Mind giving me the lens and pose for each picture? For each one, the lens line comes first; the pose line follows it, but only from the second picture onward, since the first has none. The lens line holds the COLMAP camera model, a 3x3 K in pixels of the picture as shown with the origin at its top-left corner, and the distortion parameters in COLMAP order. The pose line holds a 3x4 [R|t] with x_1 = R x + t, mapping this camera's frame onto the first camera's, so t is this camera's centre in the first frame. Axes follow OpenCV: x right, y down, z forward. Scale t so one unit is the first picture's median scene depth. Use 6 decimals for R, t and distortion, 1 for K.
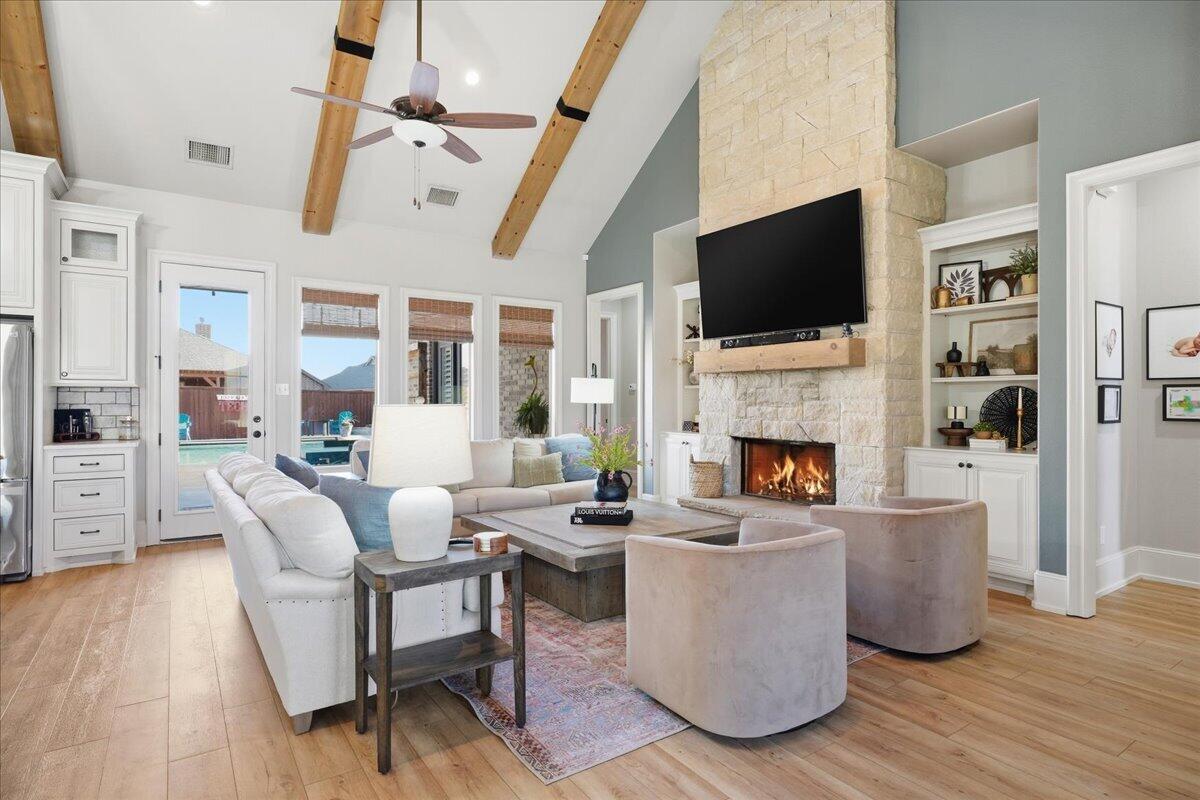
lens RADIAL K [[619.4, 0, 601.7], [0, 619.4, 405.4], [0, 0, 1]] dist [-0.010170, -0.000423]
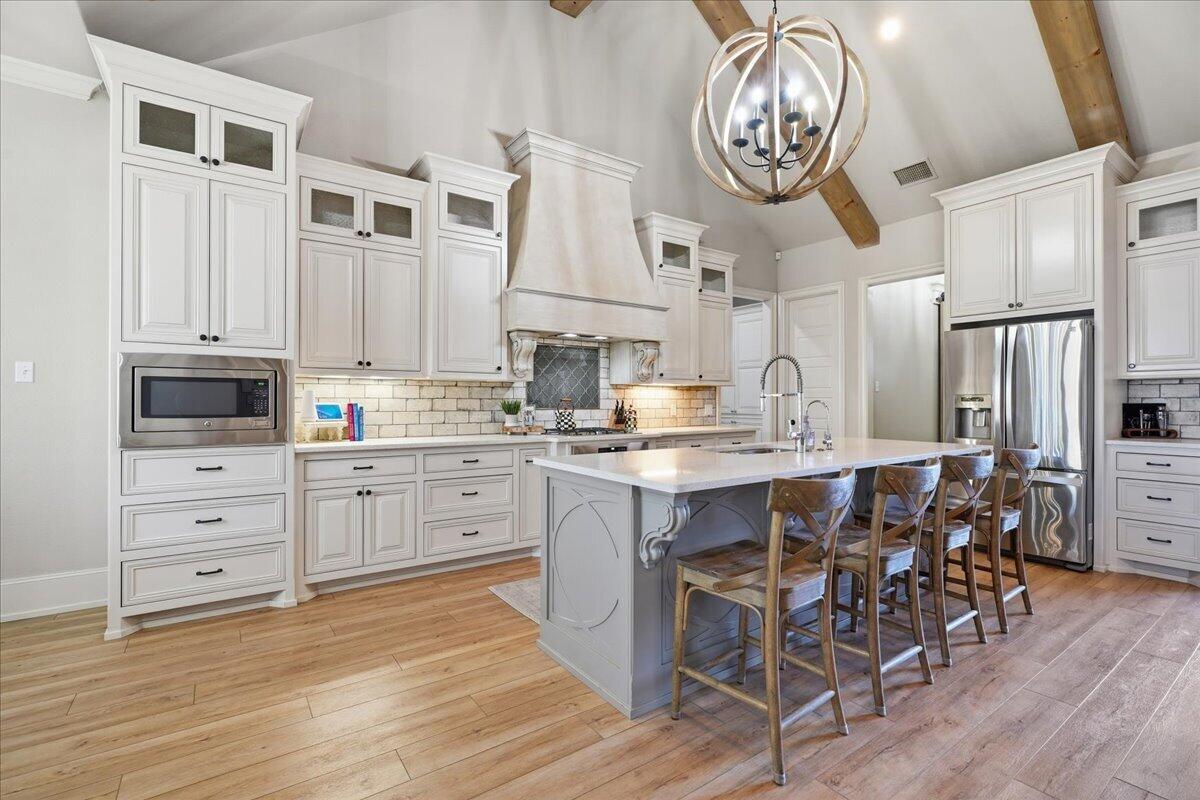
lens RADIAL K [[555.1, 0, 596.2], [0, 555.1, 395.2], [0, 0, 1]] dist [0.000862, 0.000279]
pose [[0.028175, -0.002444, -0.999600, -0.042289], [-0.005334, 0.999982, -0.002595, 0.000311], [0.999589, 0.005405, 0.028162, 0.152956]]
